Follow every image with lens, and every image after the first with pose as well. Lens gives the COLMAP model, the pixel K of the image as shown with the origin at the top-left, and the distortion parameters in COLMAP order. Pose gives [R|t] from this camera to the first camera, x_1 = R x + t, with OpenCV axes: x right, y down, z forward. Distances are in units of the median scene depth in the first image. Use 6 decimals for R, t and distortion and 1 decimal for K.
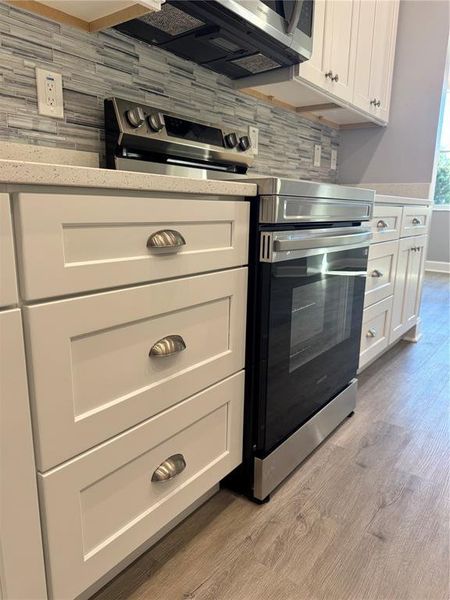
lens RADIAL K [[429.2, 0, 225.5], [0, 429.2, 302.1], [0, 0, 1]] dist [0.002030, -0.001638]
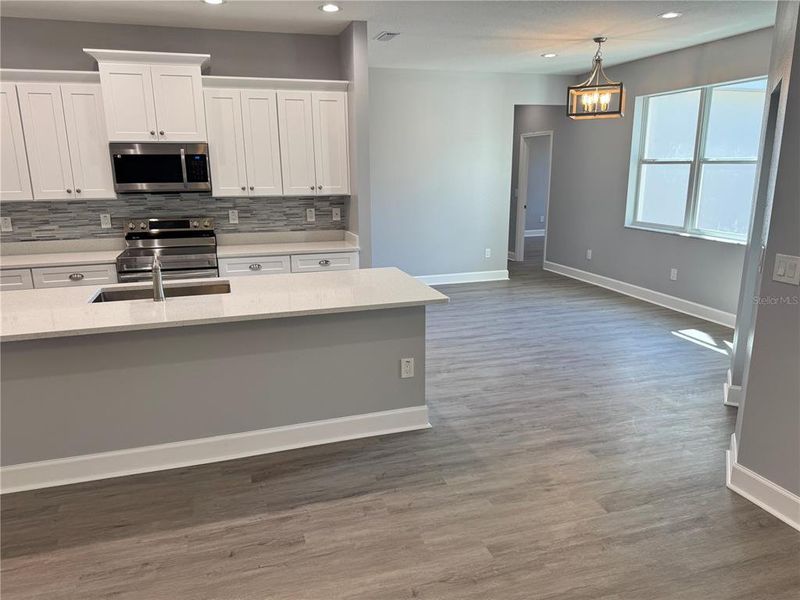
lens RADIAL K [[559.5, 0, 400.5], [0, 559.5, 301.8], [0, 0, 1]] dist [0.111672, -0.178252]
pose [[0.814636, 0.109582, -0.569527, 3.393977], [-0.104237, 0.993661, 0.042090, -0.283812], [0.570529, 0.025078, 0.820894, -1.021575]]
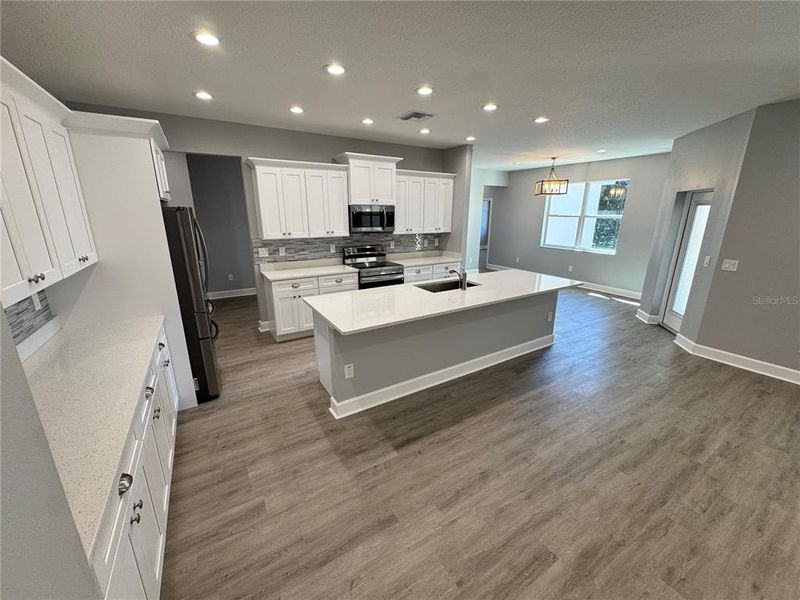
lens RADIAL K [[319.0, 0, 400.5], [0, 319.0, 298.0], [0, 0, 1]] dist [-0.005895, -0.000114]
pose [[0.931940, 0.081104, -0.353426, 1.720157], [-0.066459, 0.996359, 0.053399, -0.128912], [0.356470, -0.026276, 0.933937, -2.281335]]
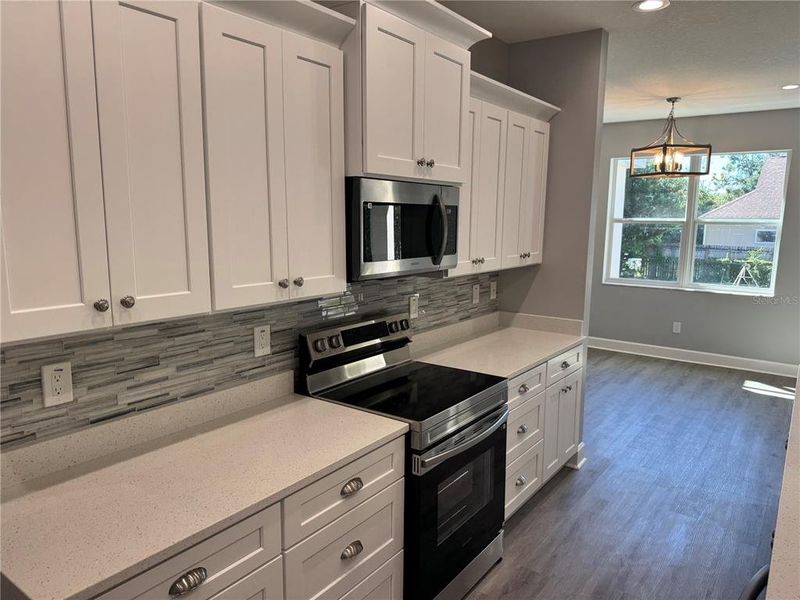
lens RADIAL K [[559.5, 0, 400.5], [0, 559.5, 301.8], [0, 0, 1]] dist [0.111672, -0.178252]
pose [[0.999900, -0.009704, 0.010296, 0.021626], [0.010421, 0.997346, -0.072056, -0.442860], [-0.009570, 0.072156, 0.997347, -0.782440]]
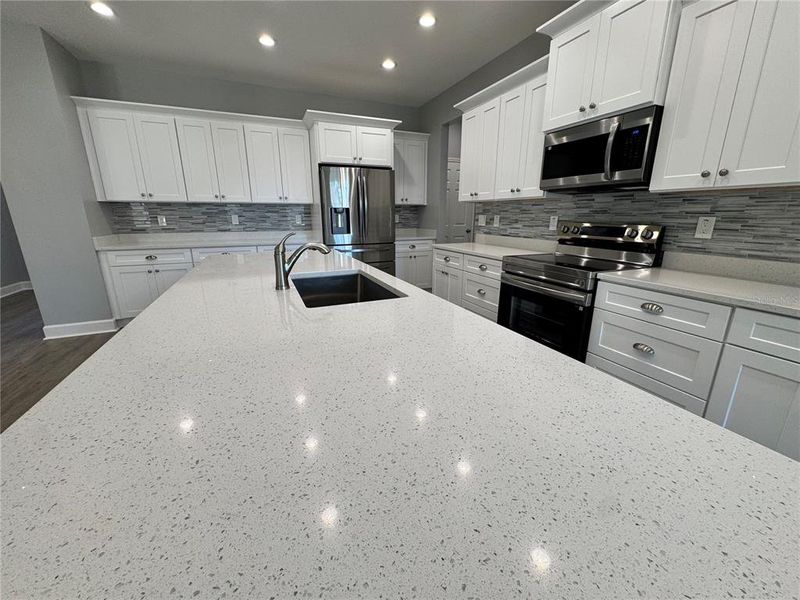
lens RADIAL K [[319.0, 0, 400.5], [0, 319.0, 298.0], [0, 0, 1]] dist [-0.005895, -0.000114]
pose [[-0.494102, 0.204017, -0.845128, 1.997729], [-0.200235, 0.919240, 0.338975, -0.508582], [0.846031, 0.336712, -0.413347, 1.112443]]
